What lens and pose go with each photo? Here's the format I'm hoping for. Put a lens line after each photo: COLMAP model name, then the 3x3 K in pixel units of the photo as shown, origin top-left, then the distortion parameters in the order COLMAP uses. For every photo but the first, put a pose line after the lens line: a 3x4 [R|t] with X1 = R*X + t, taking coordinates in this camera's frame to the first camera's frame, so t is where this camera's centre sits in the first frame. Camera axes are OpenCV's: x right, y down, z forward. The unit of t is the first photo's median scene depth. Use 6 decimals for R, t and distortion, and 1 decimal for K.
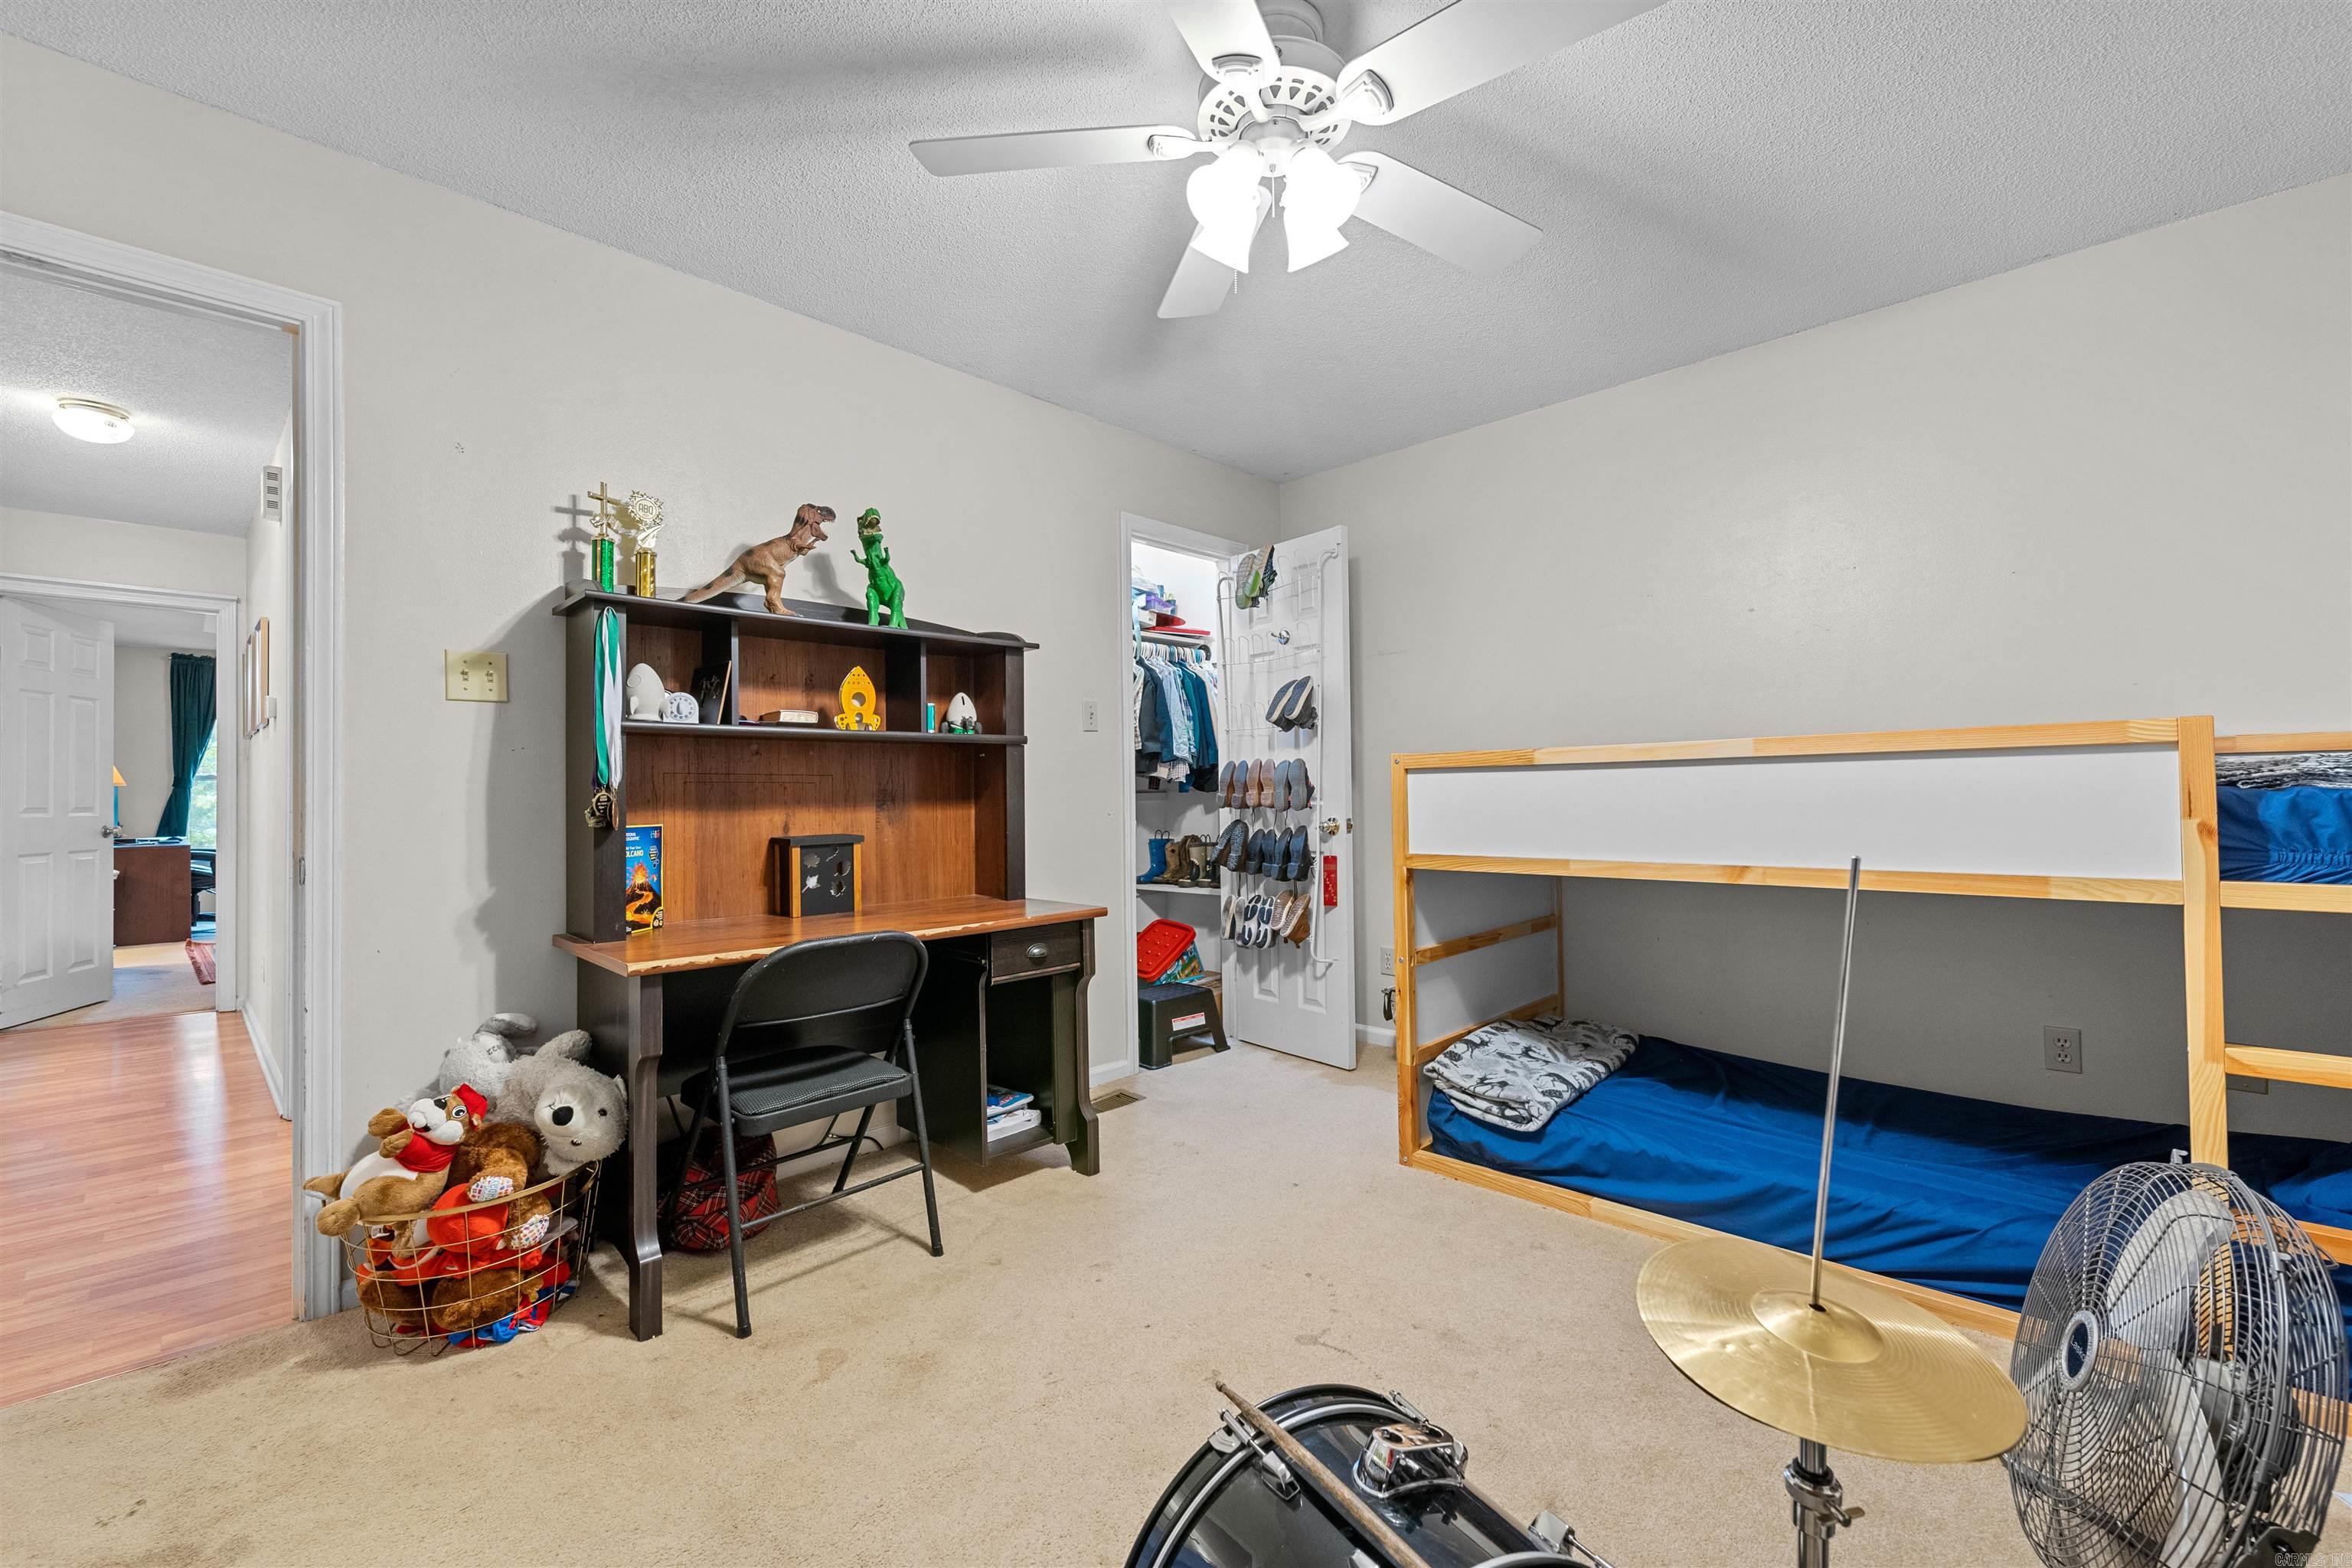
lens RADIAL K [[961.2, 0, 1176.3], [0, 961.2, 760.0], [0, 0, 1]] dist [0.001066, -0.000088]
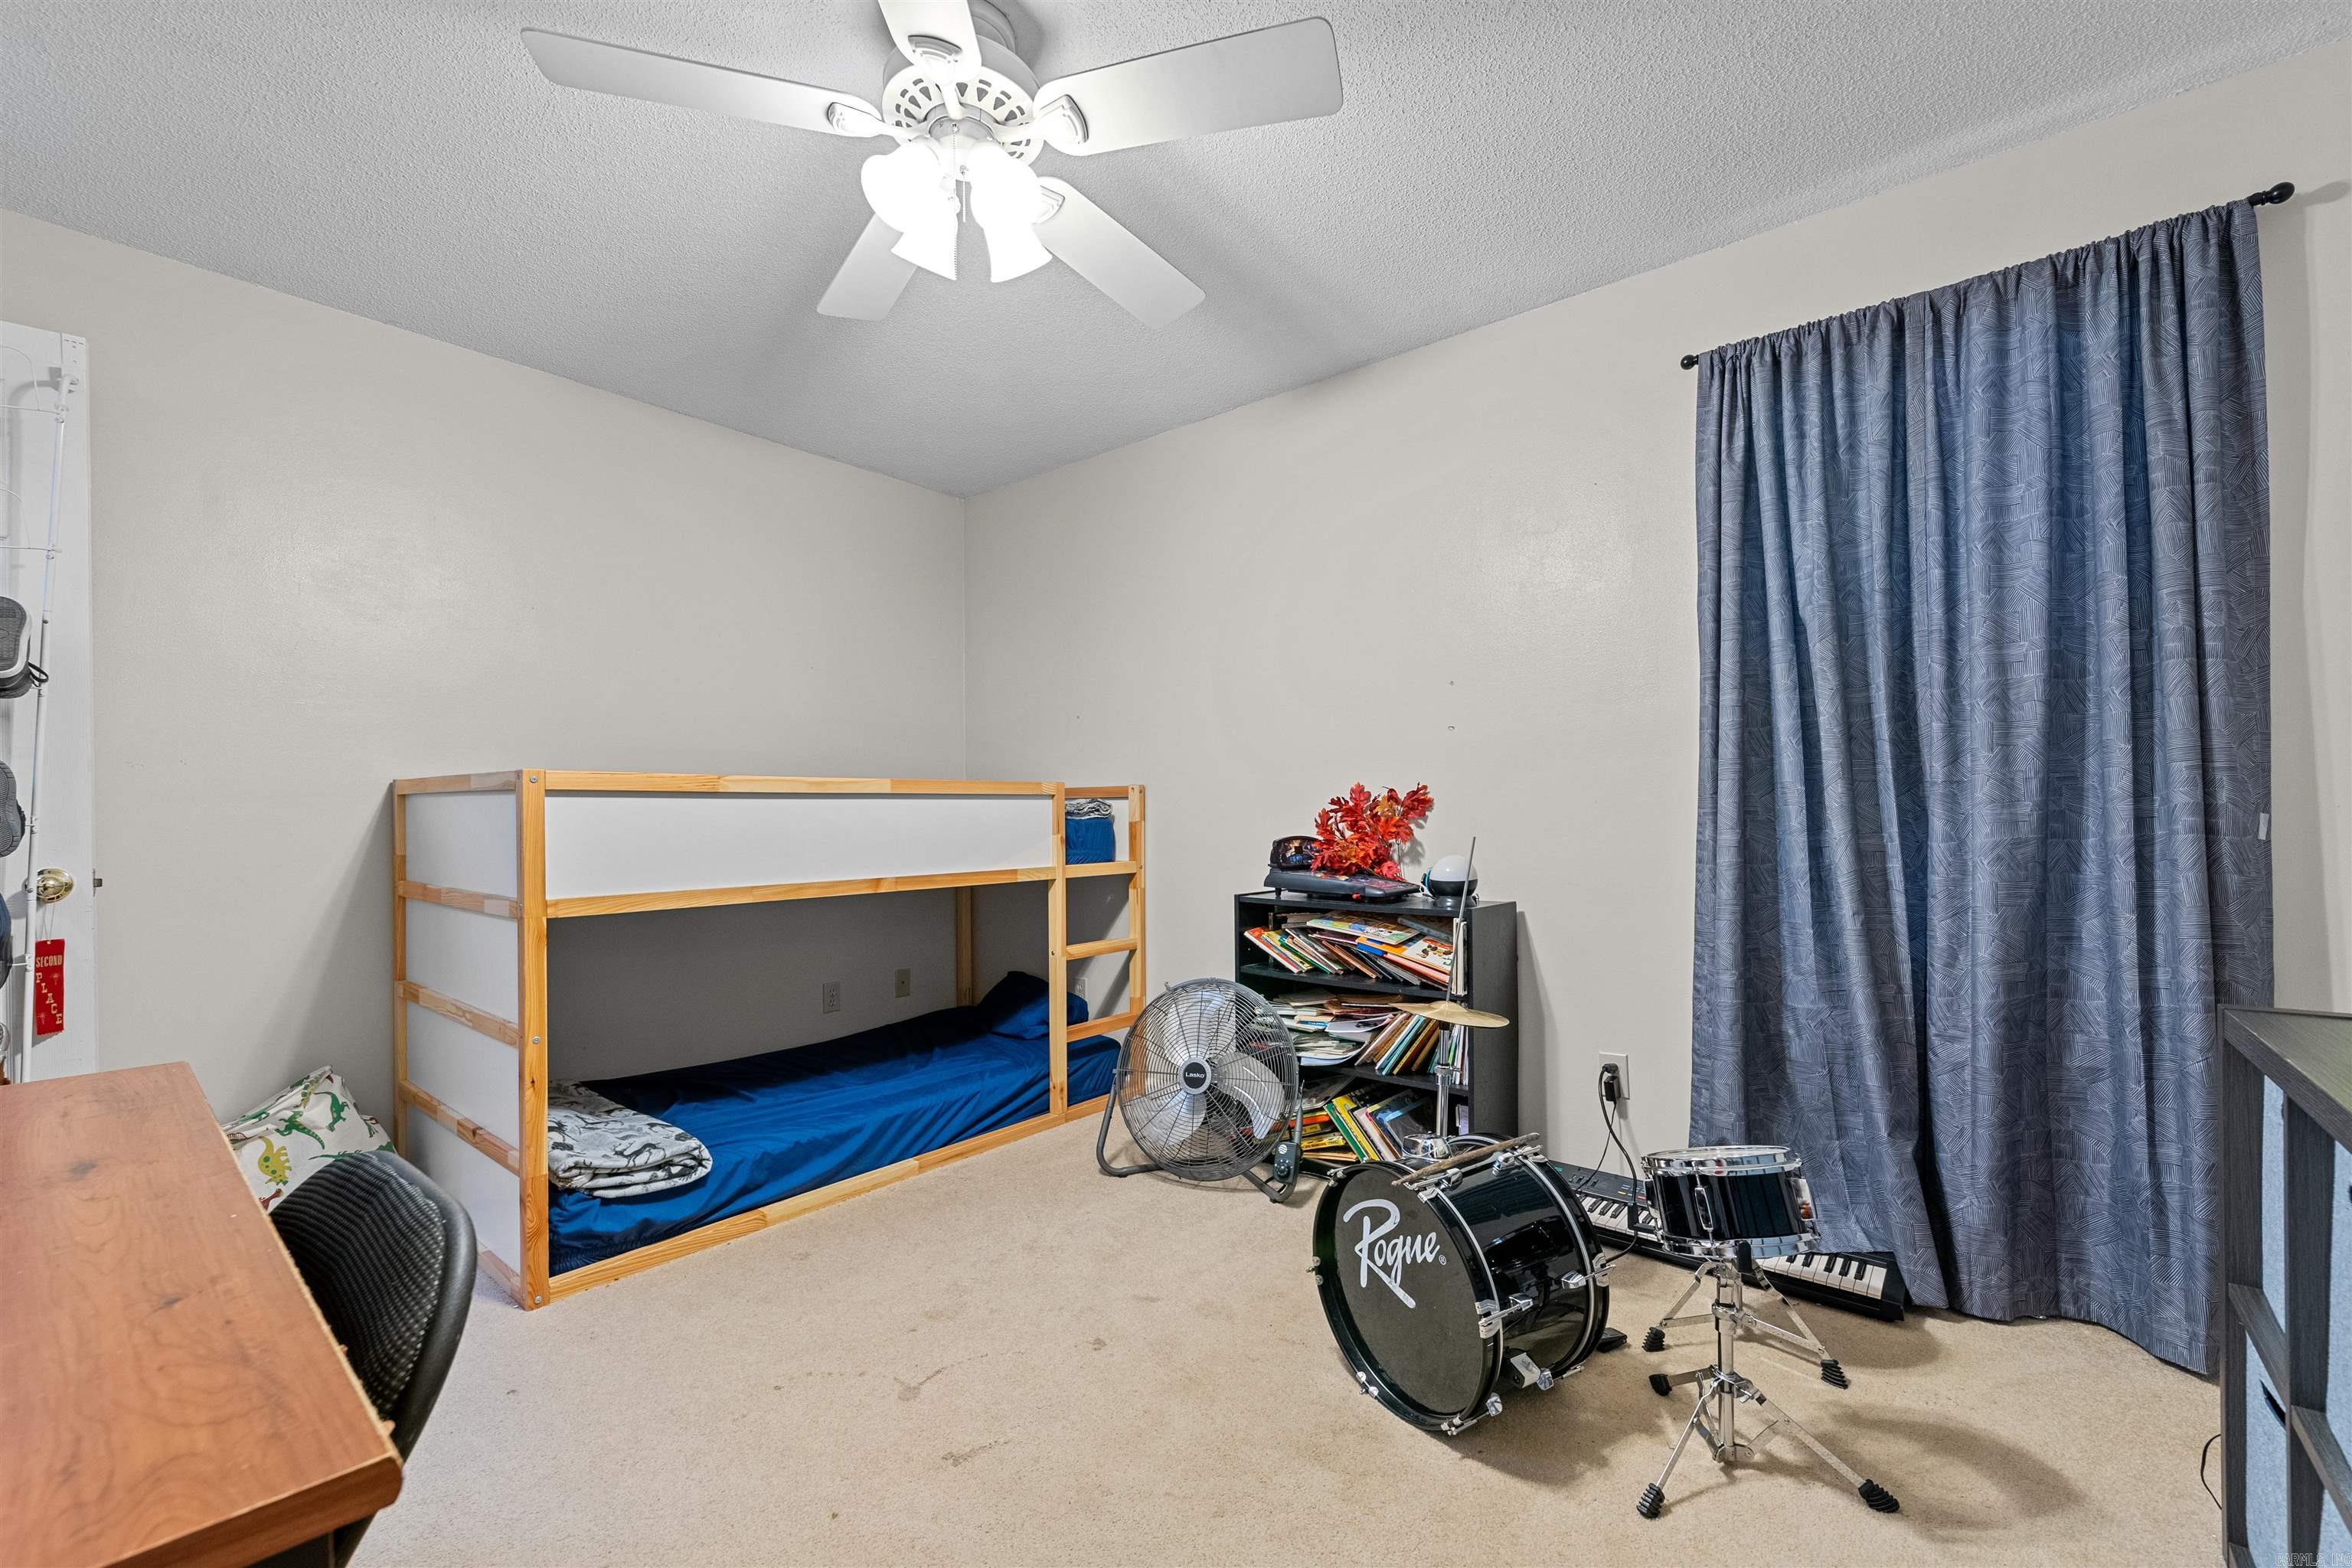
lens RADIAL K [[968.4, 0, 1180.0], [0, 968.4, 781.9], [0, 0, 1]] dist [0.008730, -0.005052]
pose [[-0.073053, 0.043441, 0.996382, -0.638042], [-0.030290, 0.998493, -0.045753, 0.025167], [-0.996868, -0.033523, -0.071628, 0.607123]]
